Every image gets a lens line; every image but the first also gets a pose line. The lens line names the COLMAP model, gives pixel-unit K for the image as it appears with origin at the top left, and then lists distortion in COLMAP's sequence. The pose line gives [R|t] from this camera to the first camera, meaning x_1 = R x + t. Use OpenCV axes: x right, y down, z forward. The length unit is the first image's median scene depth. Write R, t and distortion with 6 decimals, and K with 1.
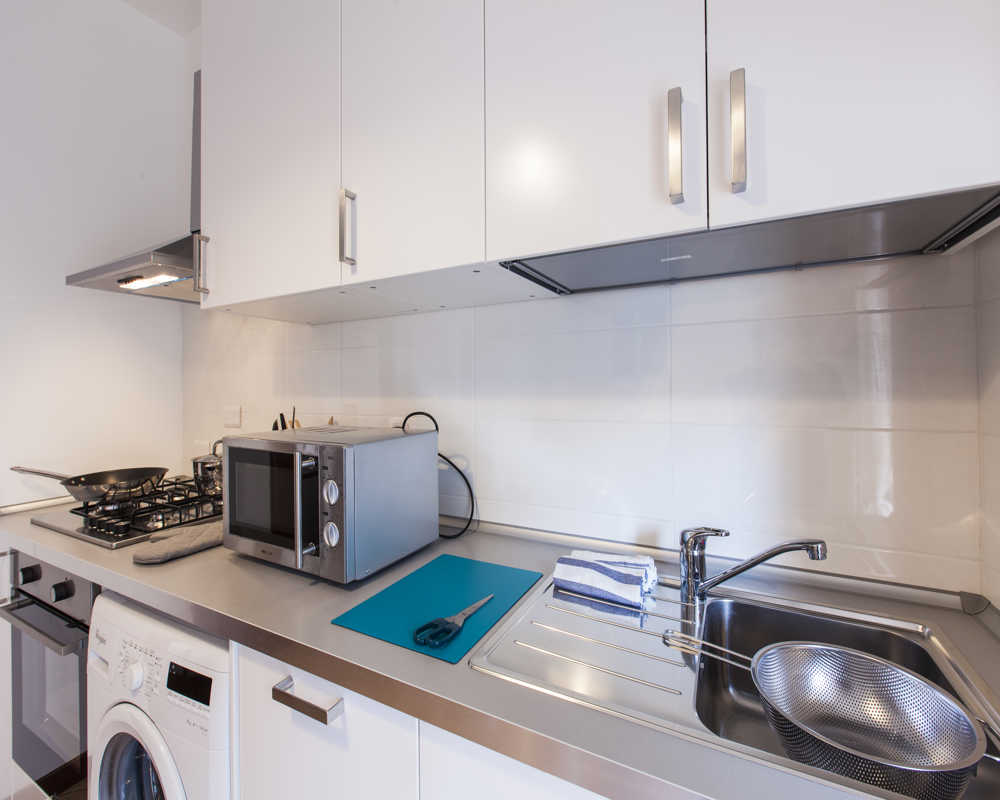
lens RADIAL K [[445.2, 0, 503.0], [0, 445.2, 396.4], [0, 0, 1]] dist [-0.000023, -0.000218]
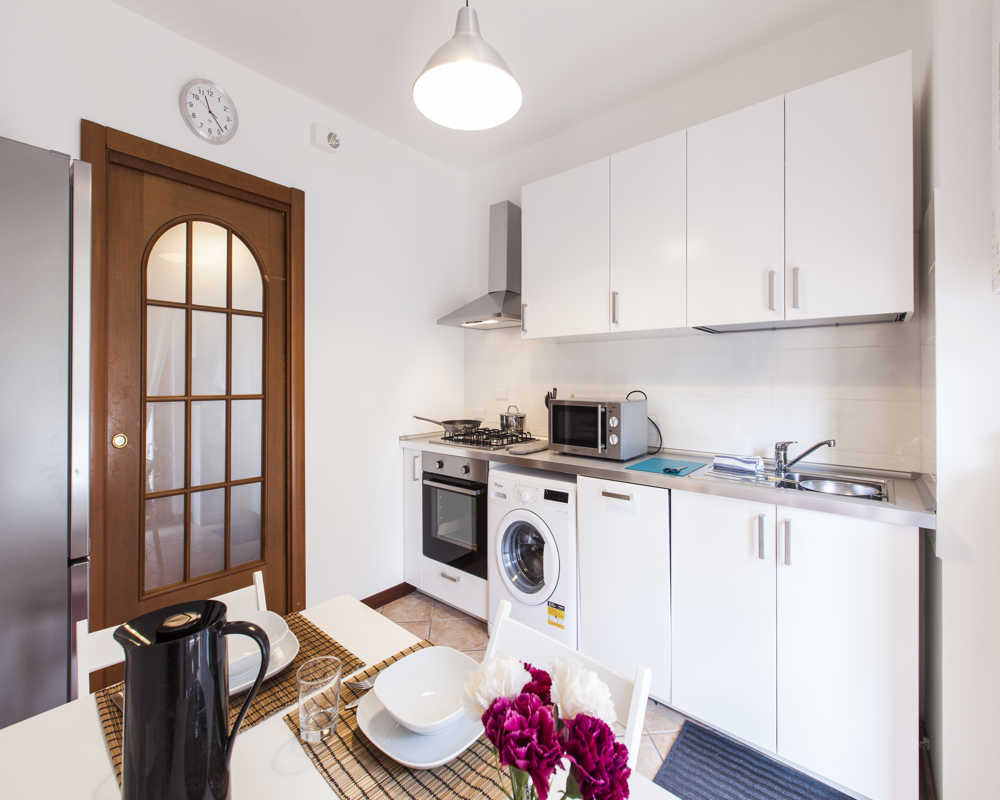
lens RADIAL K [[450.9, 0, 501.1], [0, 450.9, 383.1], [0, 0, 1]] dist [0.000082, -0.000014]
pose [[0.976486, 0.018290, -0.214803, -0.453891], [-0.022362, 0.999613, -0.016542, 0.060437], [0.214418, 0.020956, 0.976517, -1.476575]]
